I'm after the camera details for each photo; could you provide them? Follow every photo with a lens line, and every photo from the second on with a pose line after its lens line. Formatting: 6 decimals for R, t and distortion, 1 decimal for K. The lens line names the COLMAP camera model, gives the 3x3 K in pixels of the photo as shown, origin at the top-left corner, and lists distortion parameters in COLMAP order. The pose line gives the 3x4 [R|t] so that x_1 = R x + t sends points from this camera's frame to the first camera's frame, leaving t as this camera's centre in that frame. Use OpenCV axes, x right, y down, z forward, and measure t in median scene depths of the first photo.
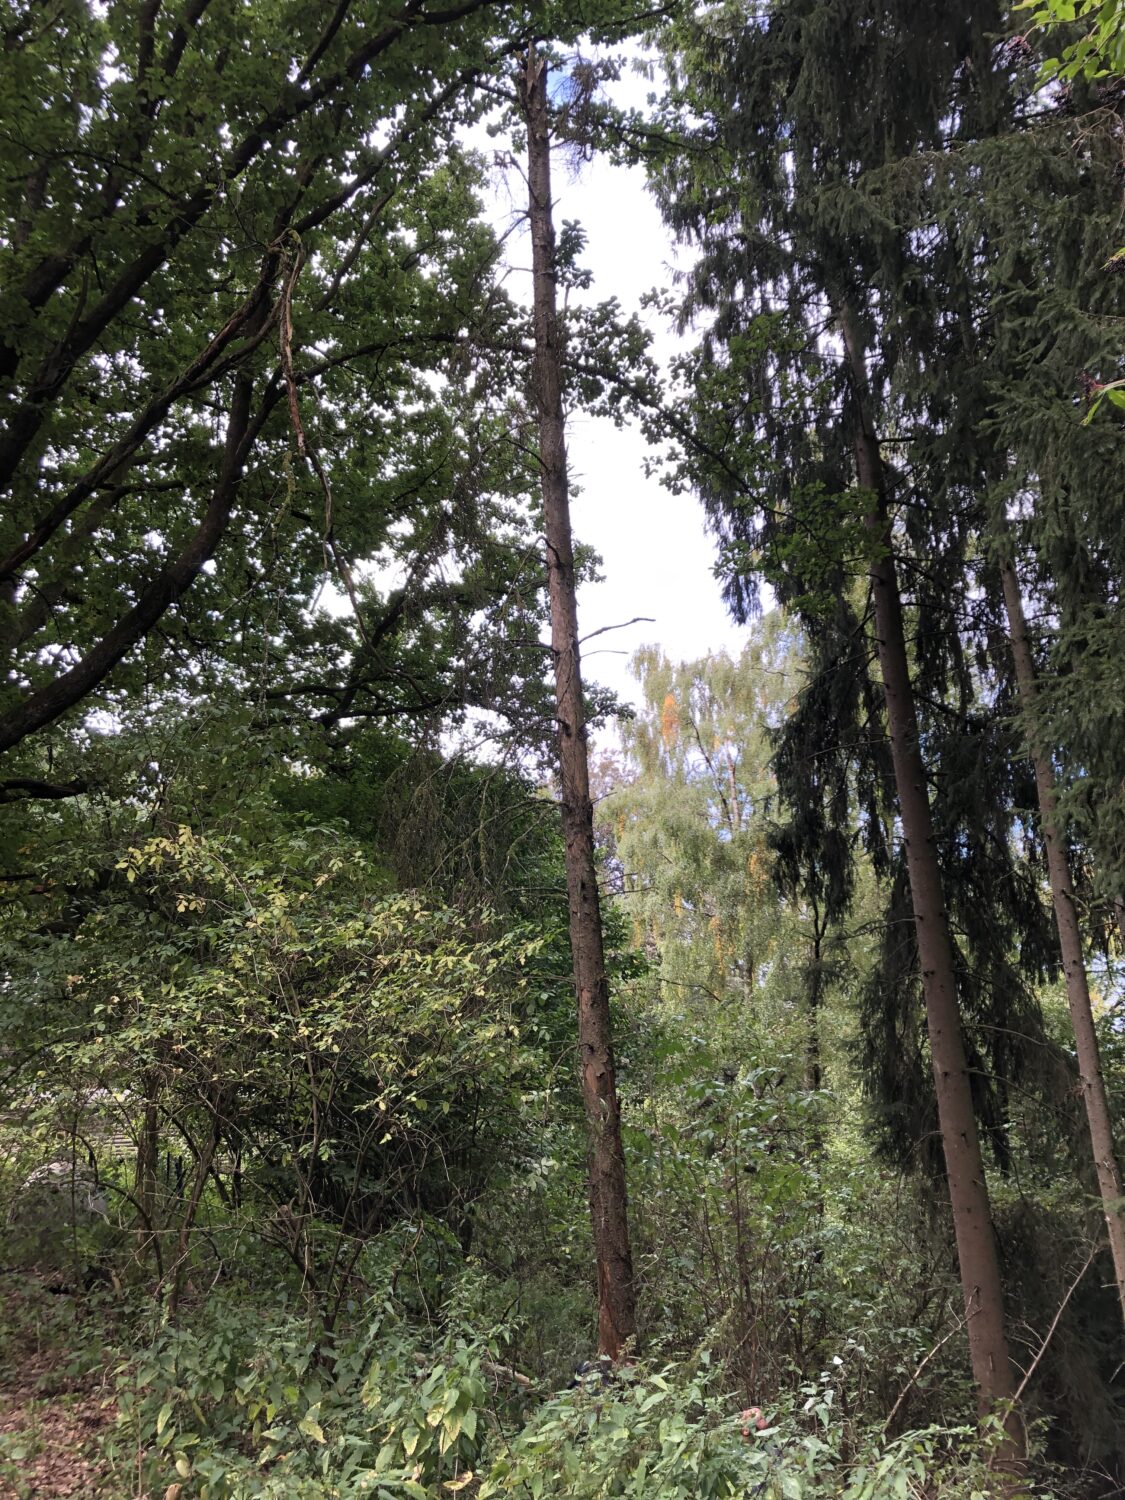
lens RADIAL K [[1173.4, 0, 562.5], [0, 1173.4, 750.0], [0, 0, 1]] dist [0.010918, -0.011065]
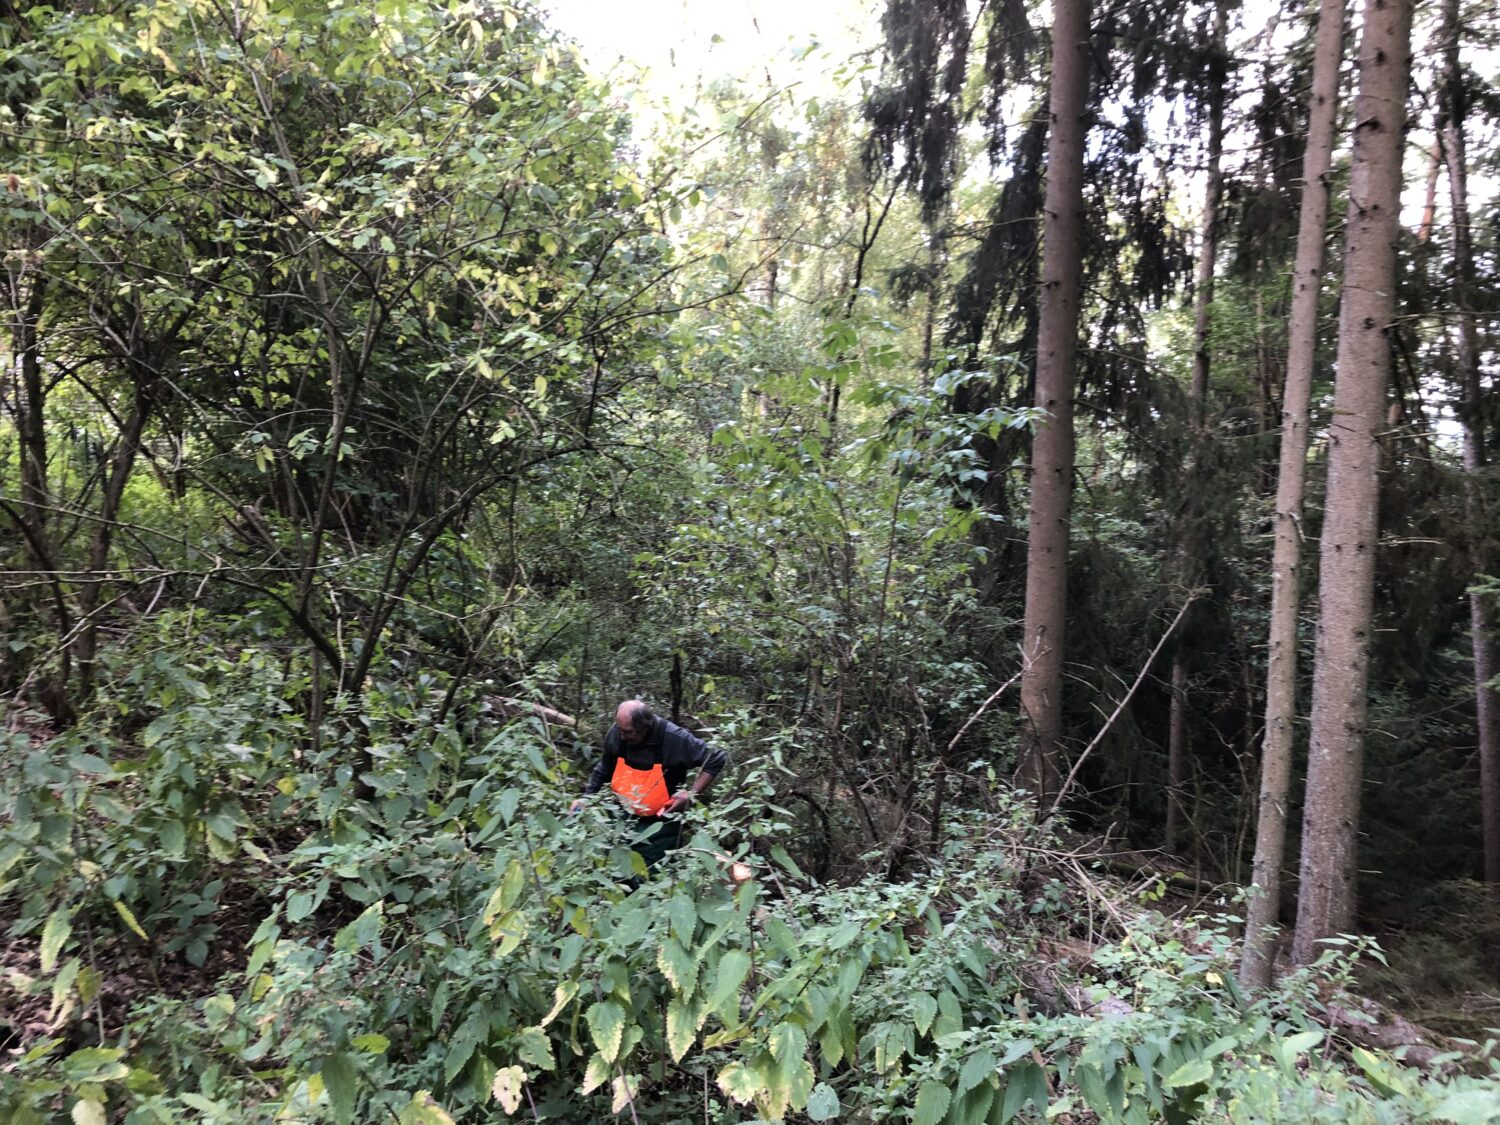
lens RADIAL K [[1202.3, 0, 752.7], [0, 1202.3, 513.9], [0, 0, 1]] dist [0.006765, -0.009968]
pose [[0.978838, 0.049954, 0.198447, -0.063535], [-0.118484, 0.929013, 0.350566, 0.074692], [-0.166848, -0.366660, 0.915272, 0.217866]]
